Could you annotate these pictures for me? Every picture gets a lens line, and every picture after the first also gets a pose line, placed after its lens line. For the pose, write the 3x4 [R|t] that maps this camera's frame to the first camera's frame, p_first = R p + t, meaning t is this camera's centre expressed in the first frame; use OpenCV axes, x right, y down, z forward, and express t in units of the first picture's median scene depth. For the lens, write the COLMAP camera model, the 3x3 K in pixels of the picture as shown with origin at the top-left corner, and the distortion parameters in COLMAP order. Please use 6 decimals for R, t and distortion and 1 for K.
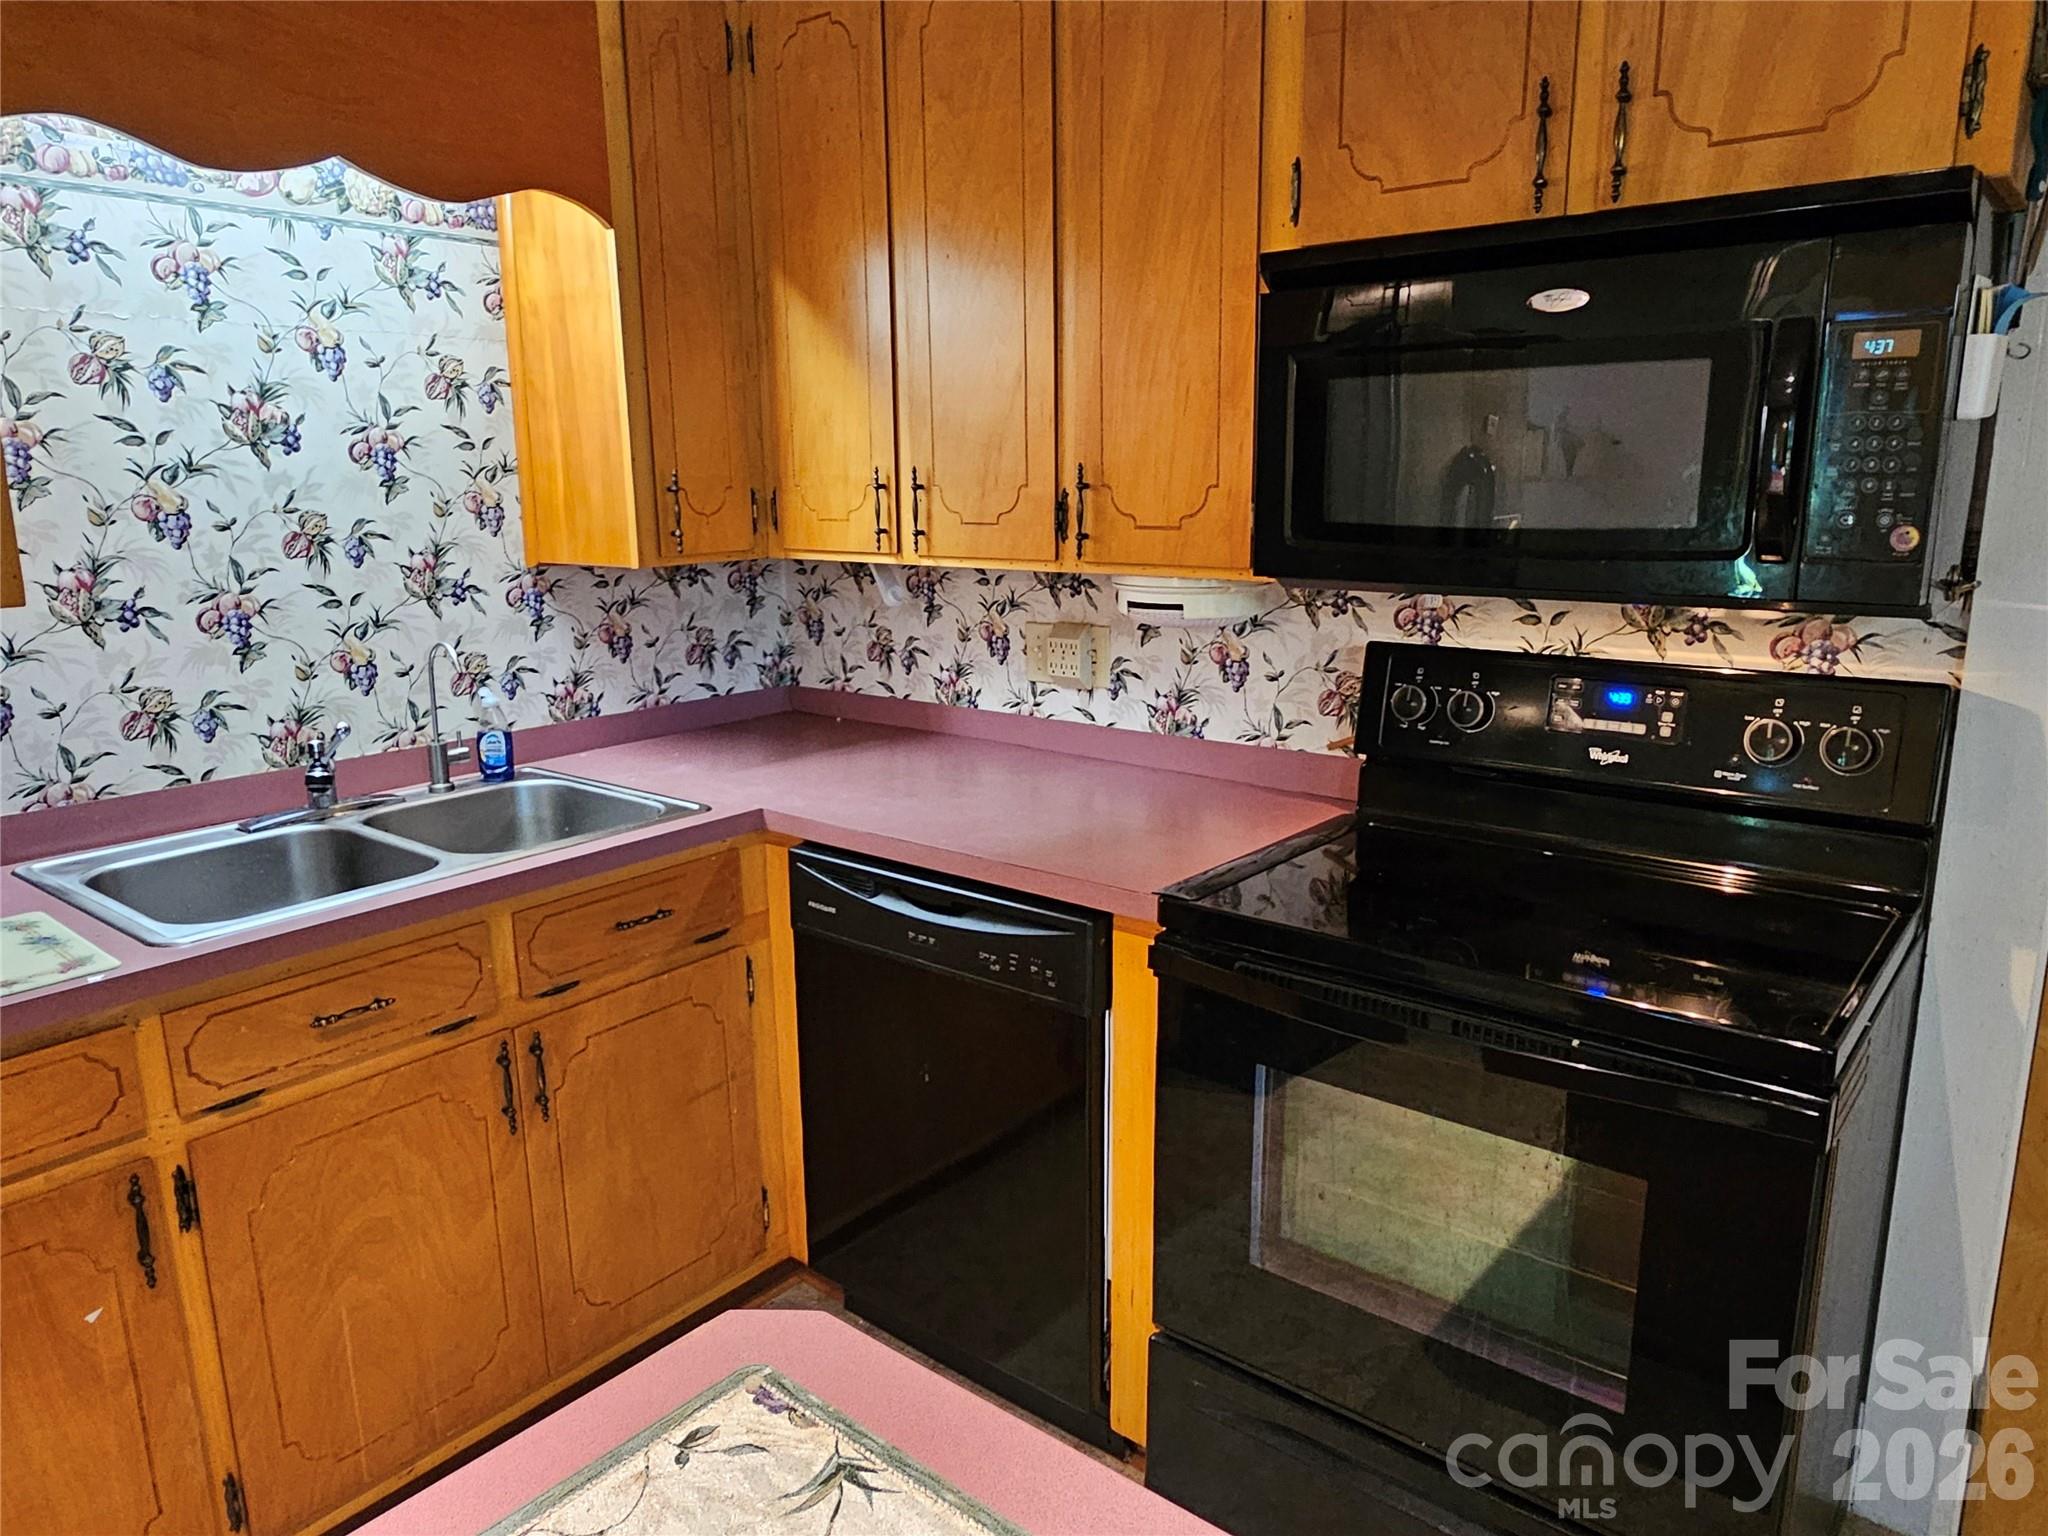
lens RADIAL K [[1372.2, 0, 1024.0], [0, 1372.2, 768.0], [0, 0, 1]] dist [-0.002906, -0.000413]
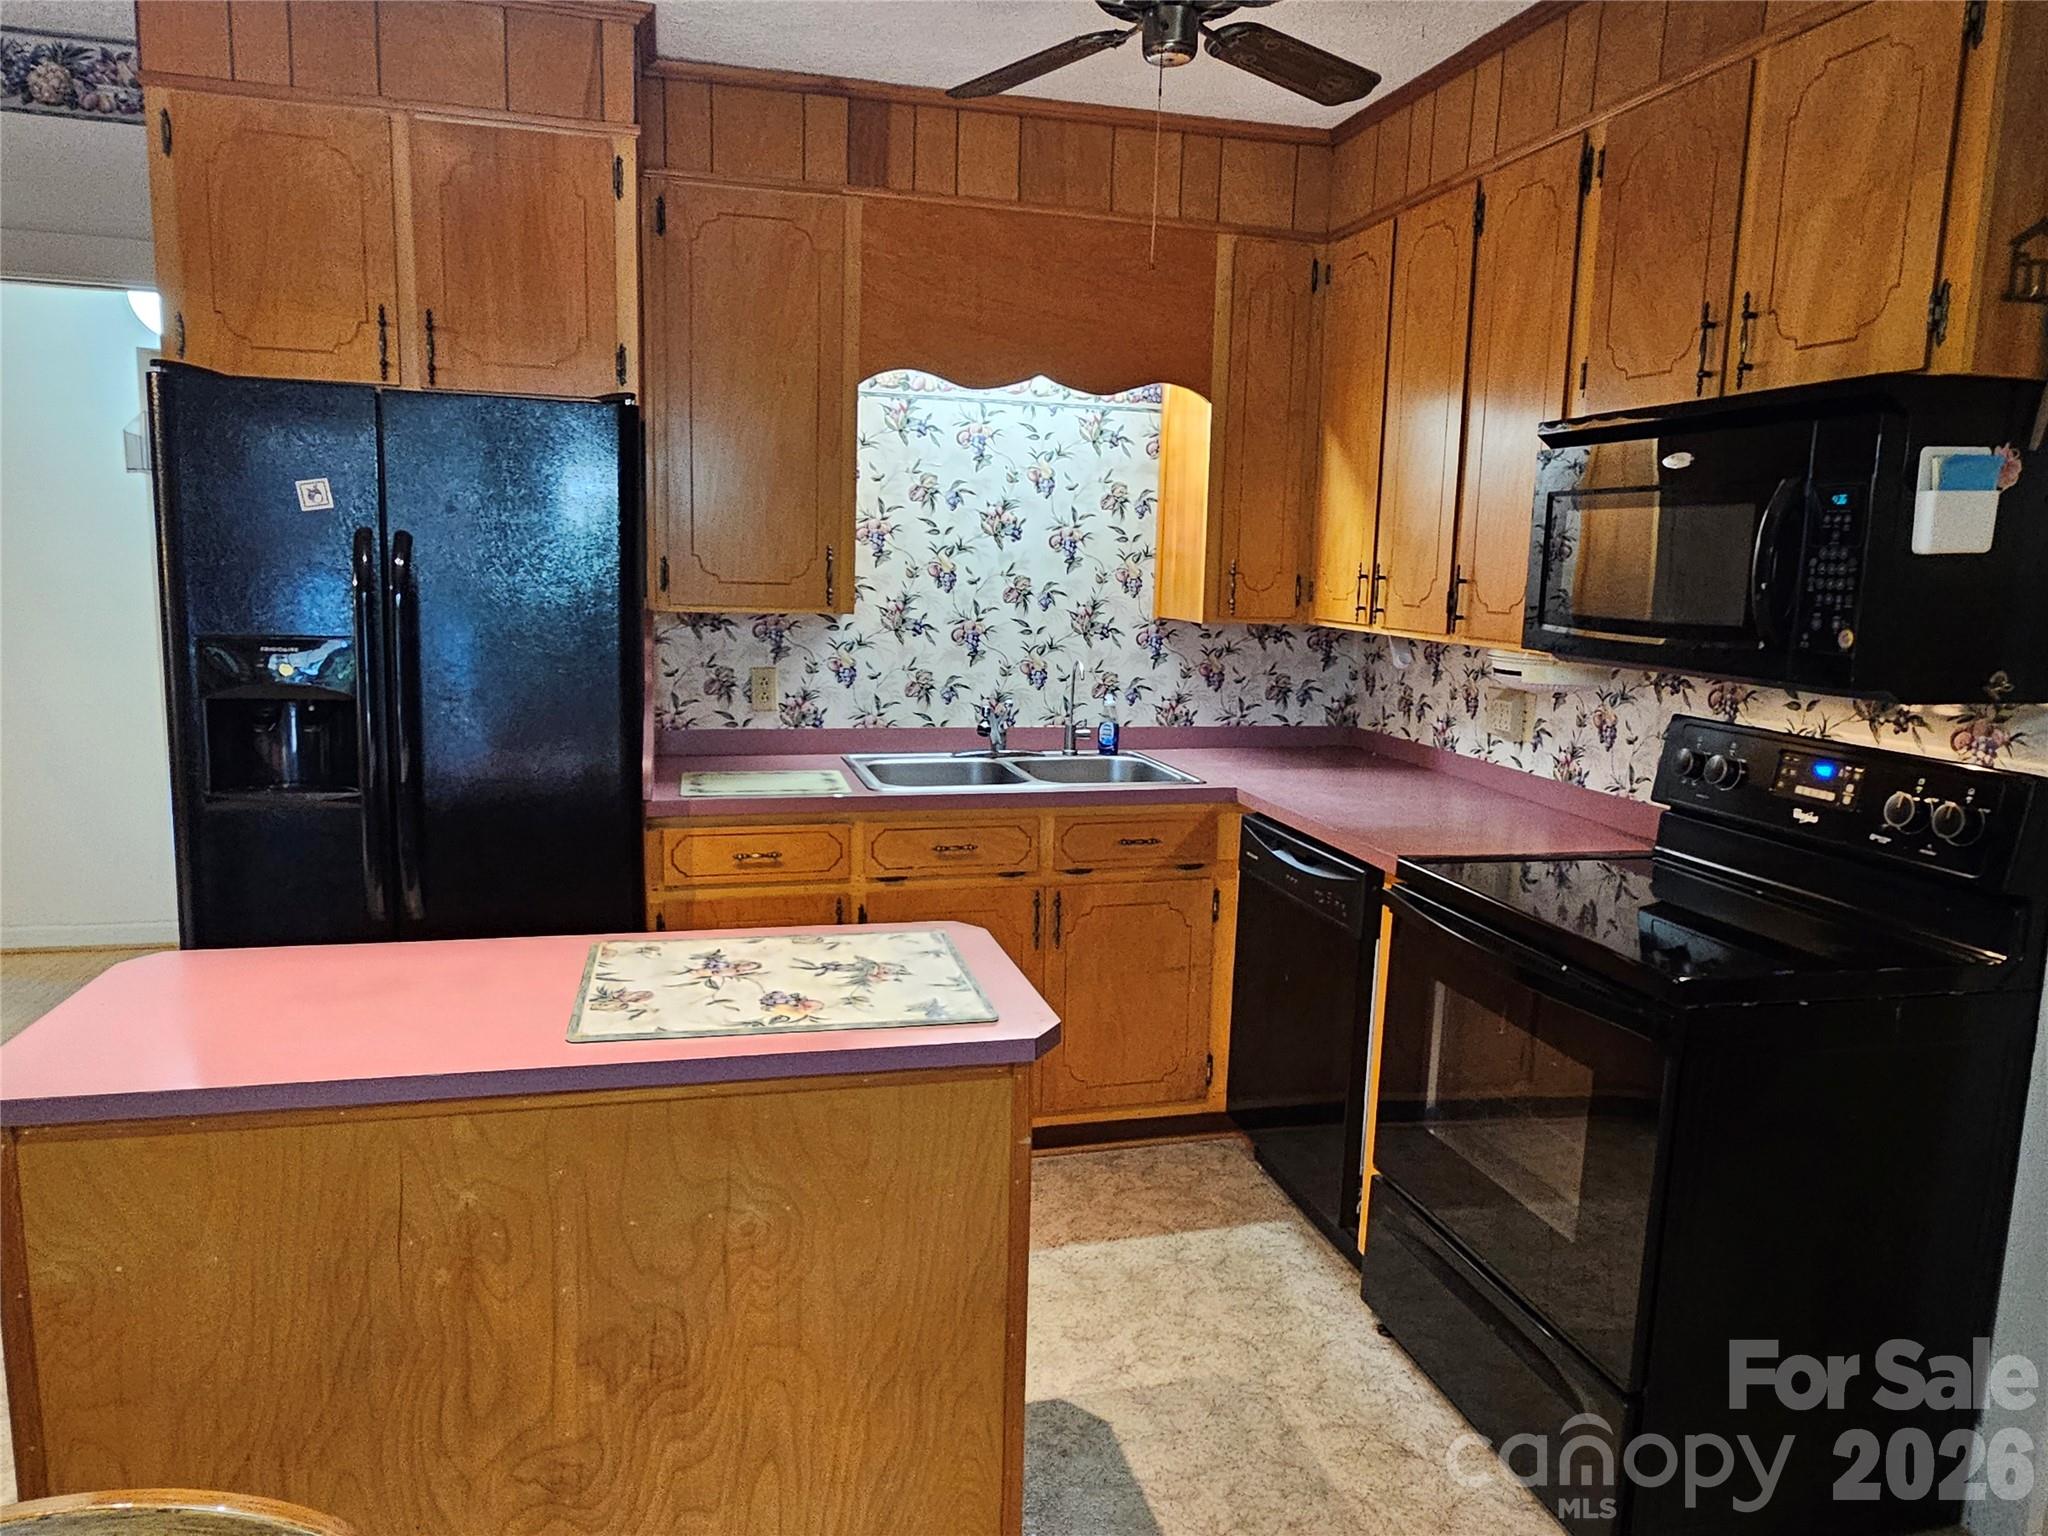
lens RADIAL K [[1420.6, 0, 1024.0], [0, 1420.6, 768.0], [0, 0, 1]] dist [-0.009230, 0.000351]
pose [[0.800054, 0.121565, -0.587482, 0.532513], [-0.161755, 0.986699, -0.016110, 0.071739], [0.577710, 0.107917, 0.809077, -0.375180]]
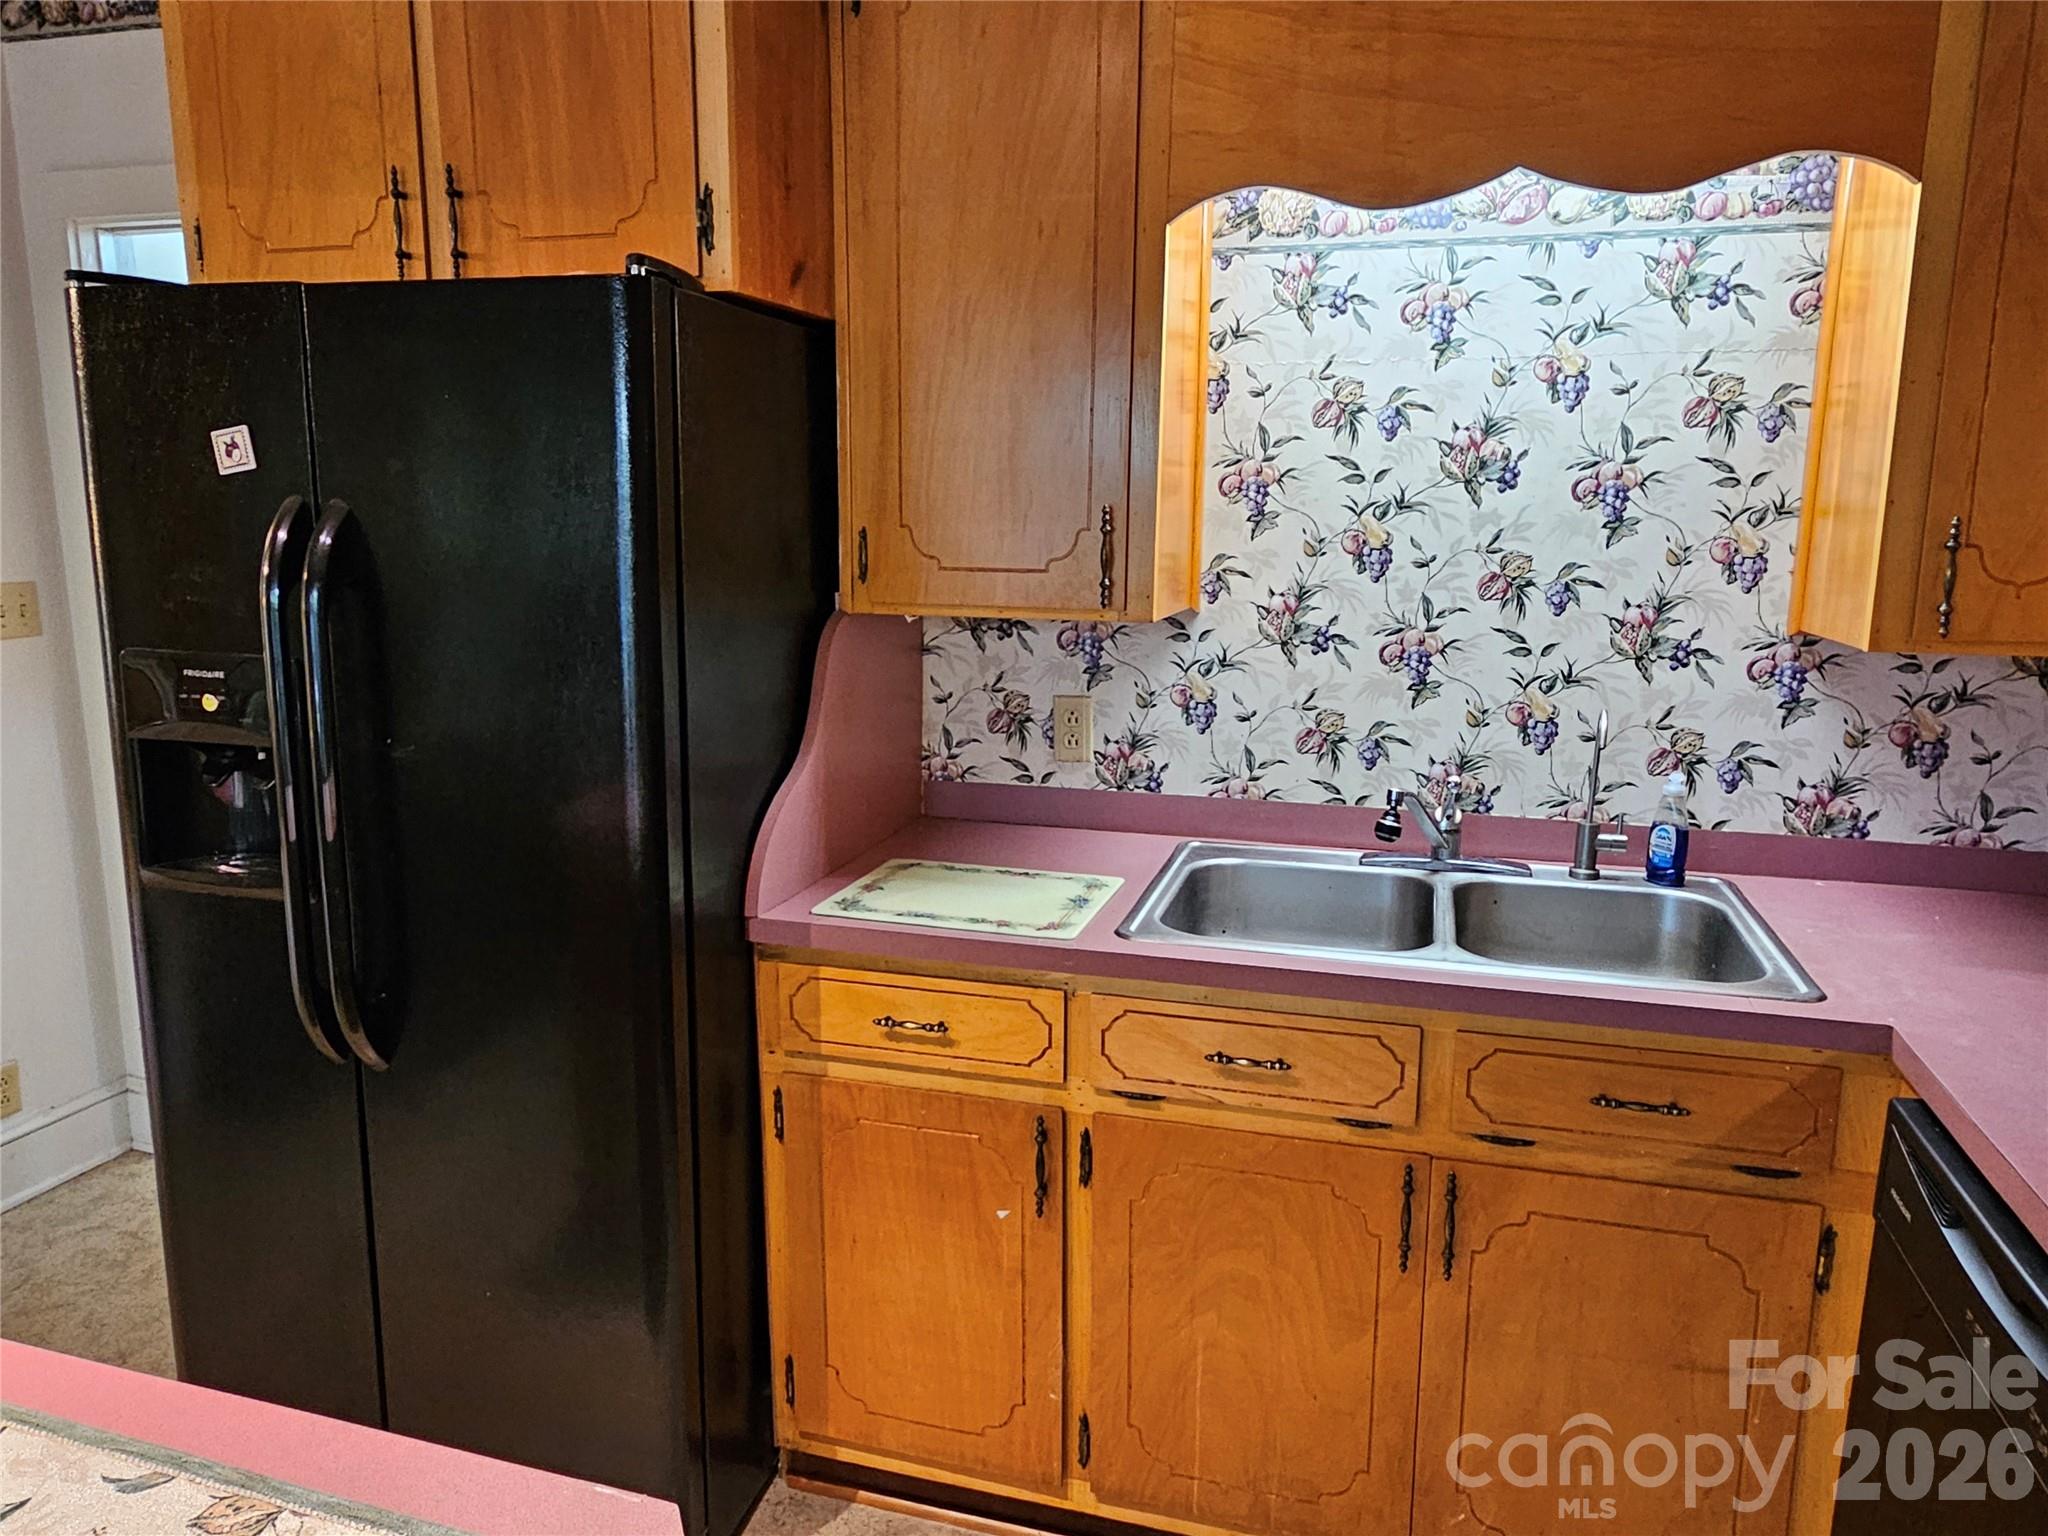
lens RADIAL K [[1391.2, 0, 992.9], [0, 1391.2, 757.2], [0, 0, 1]] dist [-0.002527, 0.000195]
pose [[0.364313, 0.183497, -0.913020, 0.248458], [-0.205830, 0.972016, 0.113224, -0.086437], [0.908245, 0.146678, 0.391887, 0.328205]]
